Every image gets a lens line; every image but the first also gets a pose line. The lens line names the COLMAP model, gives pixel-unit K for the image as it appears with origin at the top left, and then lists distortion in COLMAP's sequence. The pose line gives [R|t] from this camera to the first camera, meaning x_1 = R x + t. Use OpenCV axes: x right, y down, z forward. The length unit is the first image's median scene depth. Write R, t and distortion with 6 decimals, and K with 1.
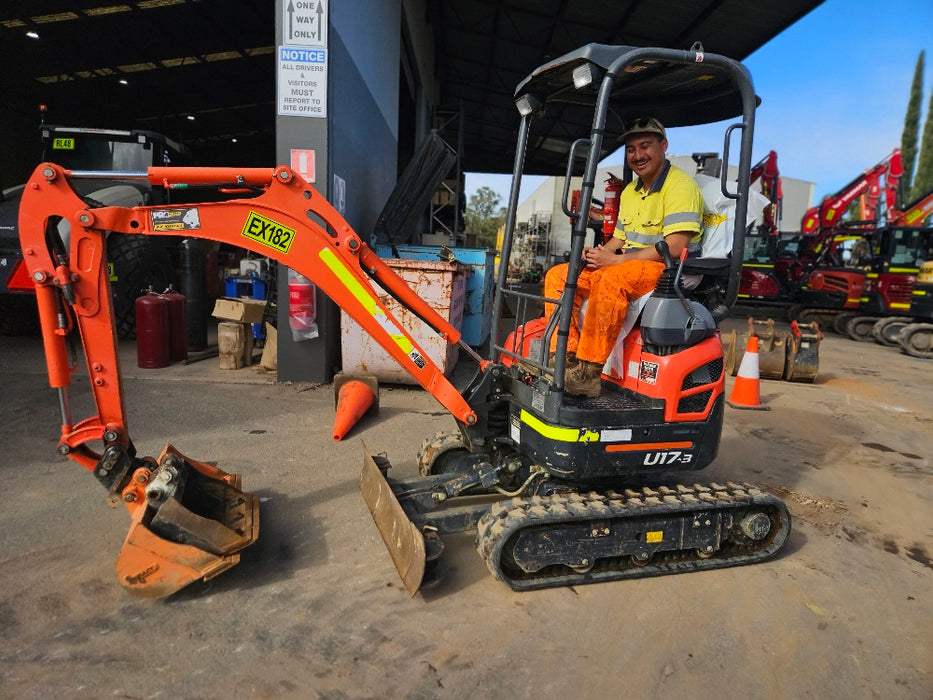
lens RADIAL K [[619.8, 0, 438.7], [0, 619.8, 347.9], [0, 0, 1]] dist [0.073267, -0.060857]
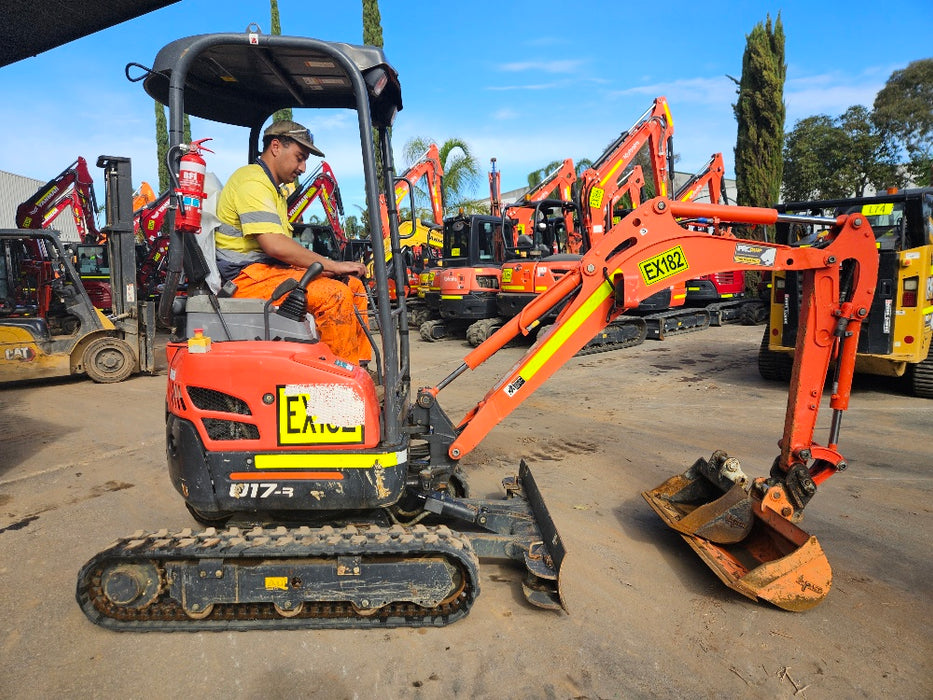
lens RADIAL K [[631.2, 0, 456.8], [0, 631.2, 346.0], [0, 0, 1]] dist [0.085280, -0.077625]
pose [[0.474040, -0.163079, 0.865270, -0.639672], [0.180461, 0.979832, 0.085805, -0.099946], [-0.861812, 0.115473, 0.493909, 0.457872]]
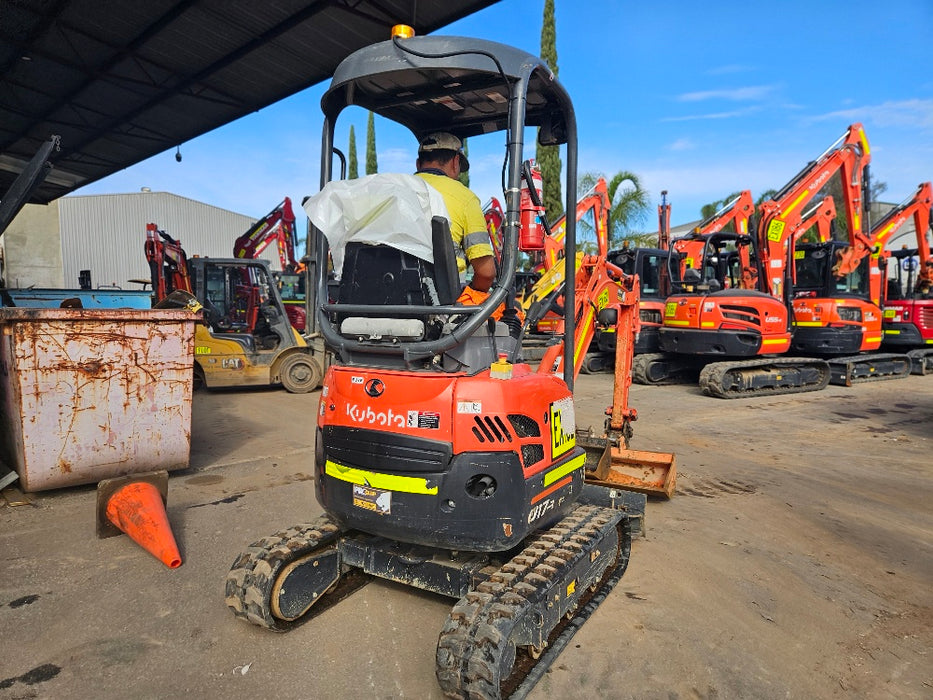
lens RADIAL K [[633.1, 0, 460.9], [0, 633.1, 354.8], [0, 0, 1]] dist [0.074595, -0.068534]
pose [[0.676363, -0.101755, 0.729506, -0.713395], [0.138864, 0.990267, 0.009379, -0.081391], [-0.723360, 0.094959, 0.683910, 0.390772]]
